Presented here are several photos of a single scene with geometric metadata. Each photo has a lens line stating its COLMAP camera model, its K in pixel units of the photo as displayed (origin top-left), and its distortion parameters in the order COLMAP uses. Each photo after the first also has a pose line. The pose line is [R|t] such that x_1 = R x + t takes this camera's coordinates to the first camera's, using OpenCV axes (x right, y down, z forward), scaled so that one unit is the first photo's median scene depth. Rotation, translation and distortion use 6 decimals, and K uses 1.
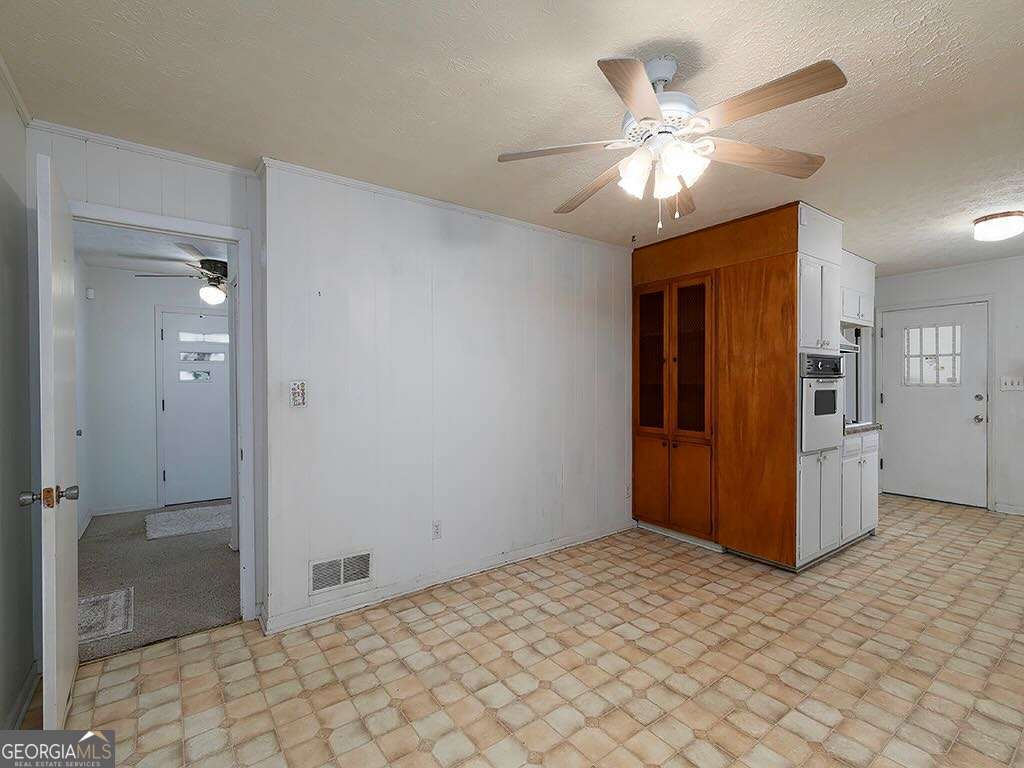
lens RADIAL K [[472.0, 0, 512.0], [0, 472.0, 384.0], [0, 0, 1]] dist [0.000925, 0.000027]
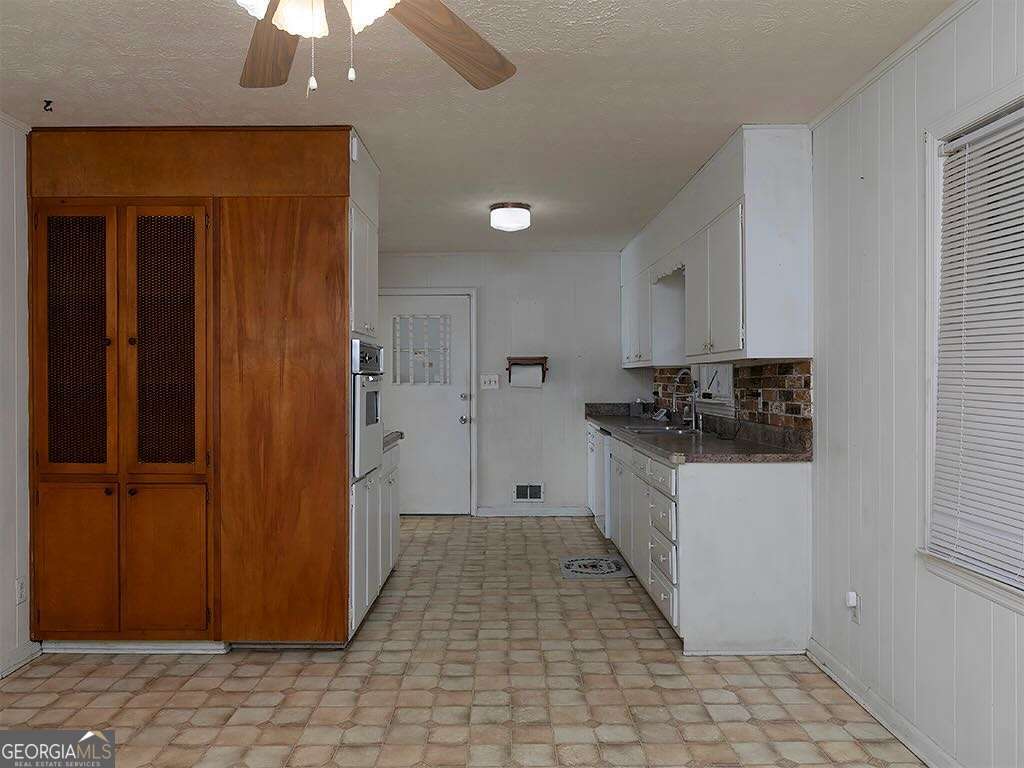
lens RADIAL K [[688.9, 0, 512.0], [0, 688.9, 384.0], [0, 0, 1]] dist [-0.002019, -0.002107]
pose [[0.572891, -0.003809, 0.819622, -0.088184], [0.003171, 0.999992, 0.002430, -0.000523], [-0.819625, 0.001207, 0.572899, 0.172929]]
